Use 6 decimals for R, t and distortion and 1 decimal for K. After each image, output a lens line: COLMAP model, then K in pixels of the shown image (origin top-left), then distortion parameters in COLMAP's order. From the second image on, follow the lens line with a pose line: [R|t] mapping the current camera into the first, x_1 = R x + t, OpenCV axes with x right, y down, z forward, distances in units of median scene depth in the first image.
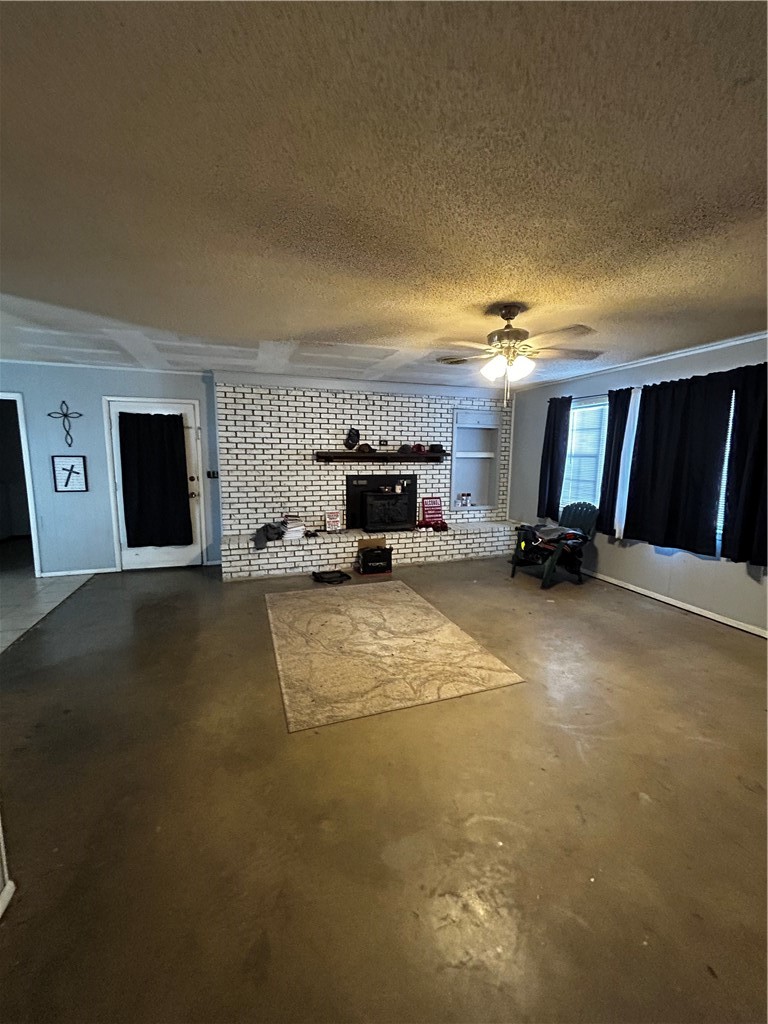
lens RADIAL K [[415.7, 0, 385.1], [0, 415.7, 514.9], [0, 0, 1]] dist [-0.002813, -0.000099]
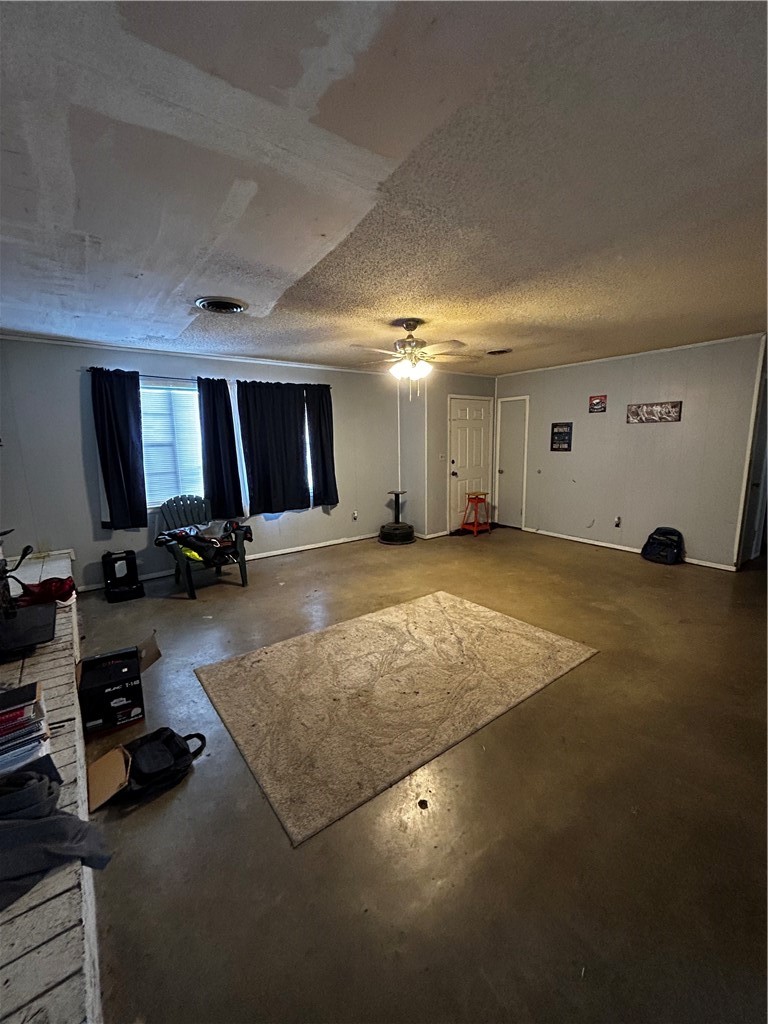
lens RADIAL K [[415.7, 0, 386.7], [0, 415.7, 513.4], [0, 0, 1]] dist [-0.002813, -0.000099]
pose [[-0.308756, -0.169117, 0.935986, -0.722919], [0.160008, 0.960806, 0.226383, -0.178520], [-0.937586, 0.219663, -0.269594, 1.165029]]
